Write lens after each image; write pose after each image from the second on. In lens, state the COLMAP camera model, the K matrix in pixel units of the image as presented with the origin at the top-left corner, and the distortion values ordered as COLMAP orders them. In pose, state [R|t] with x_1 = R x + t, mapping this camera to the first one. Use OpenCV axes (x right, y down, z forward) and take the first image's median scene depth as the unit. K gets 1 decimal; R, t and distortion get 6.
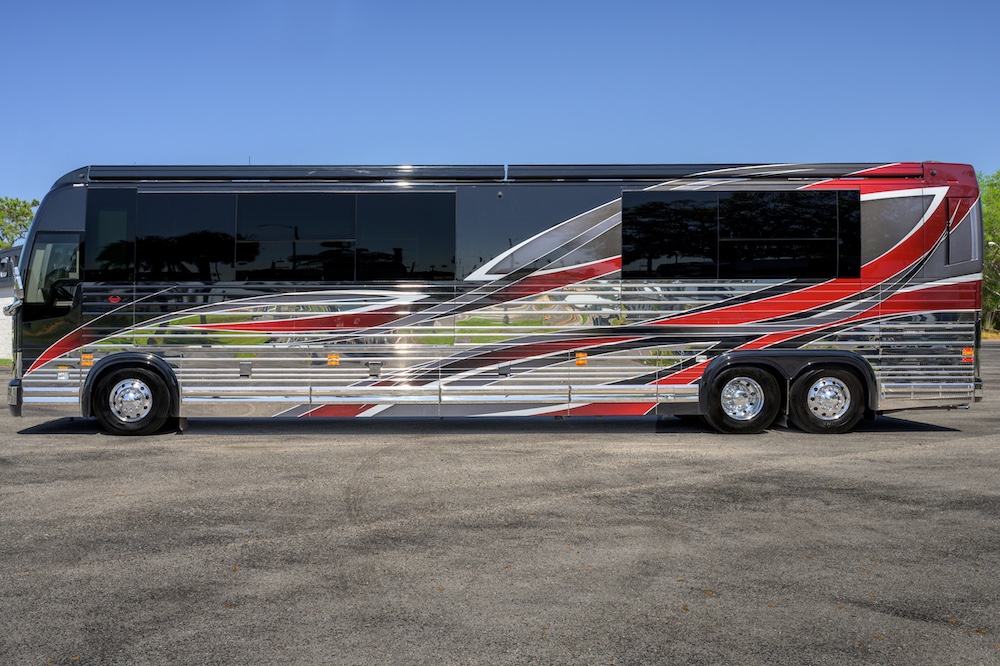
lens RADIAL K [[1186.9, 0, 498.5], [0, 1186.9, 375.3], [0, 0, 1]] dist [0.008596, 0.005320]
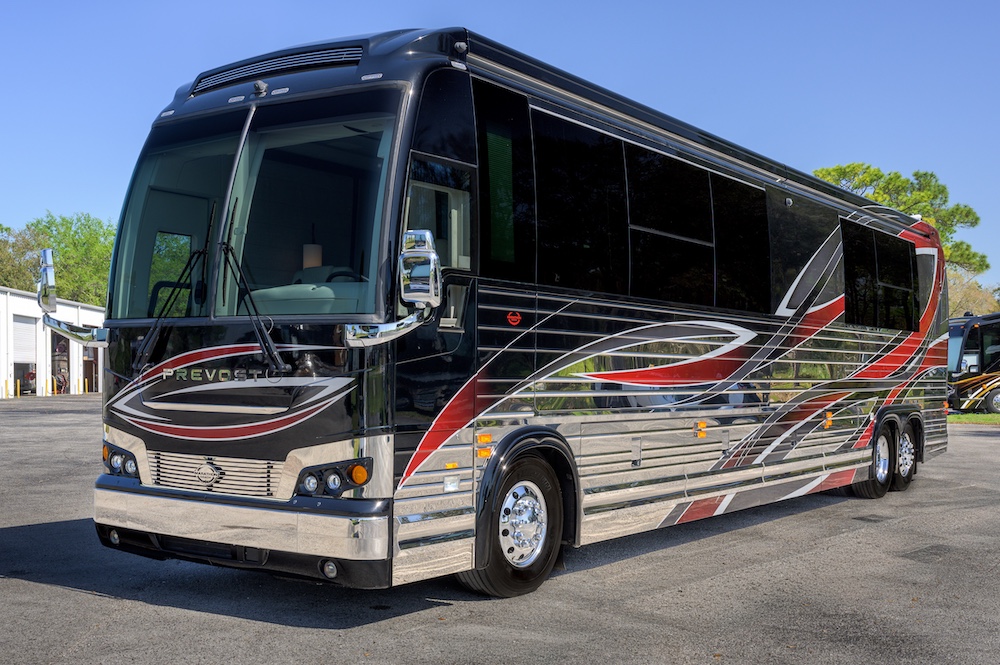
lens RADIAL K [[1186.9, 0, 498.5], [0, 1186.9, 374.8], [0, 0, 1]] dist [0.008596, 0.005320]
pose [[0.566246, 0.007182, 0.824205, -0.716099], [0.009431, 0.999840, -0.015192, -0.034350], [-0.824183, 0.016375, 0.566087, 0.727190]]
